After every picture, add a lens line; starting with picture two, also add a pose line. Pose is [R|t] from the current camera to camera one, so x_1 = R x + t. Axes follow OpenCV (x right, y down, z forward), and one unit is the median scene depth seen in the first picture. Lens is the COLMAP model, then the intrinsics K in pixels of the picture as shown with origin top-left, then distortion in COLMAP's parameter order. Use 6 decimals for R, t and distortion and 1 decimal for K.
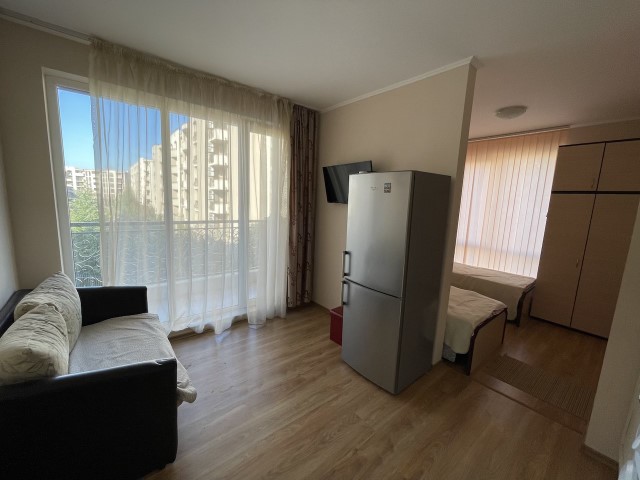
lens RADIAL K [[261.9, 0, 320.0], [0, 261.9, 240.0], [0, 0, 1]] dist [0.001811, 0.000052]
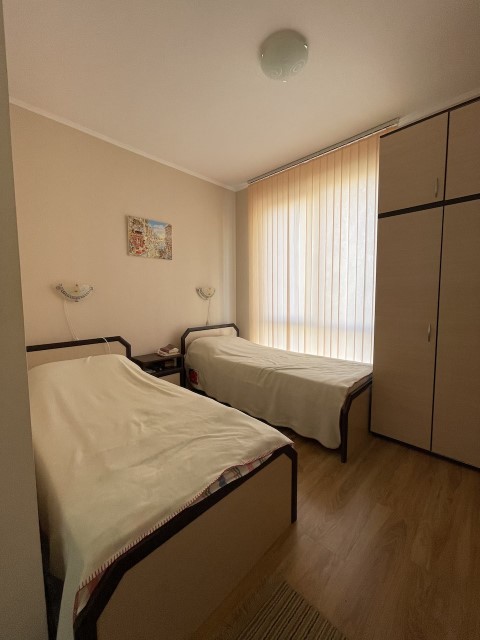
lens RADIAL K [[259.7, 0, 244.3], [0, 259.7, 318.7], [0, 0, 1]] dist [-0.011659, 0.000259]
pose [[0.991238, -0.053574, 0.120738, 0.472839], [0.061555, 0.996090, -0.063367, 0.058552], [-0.116871, 0.070244, 0.990660, 0.451370]]
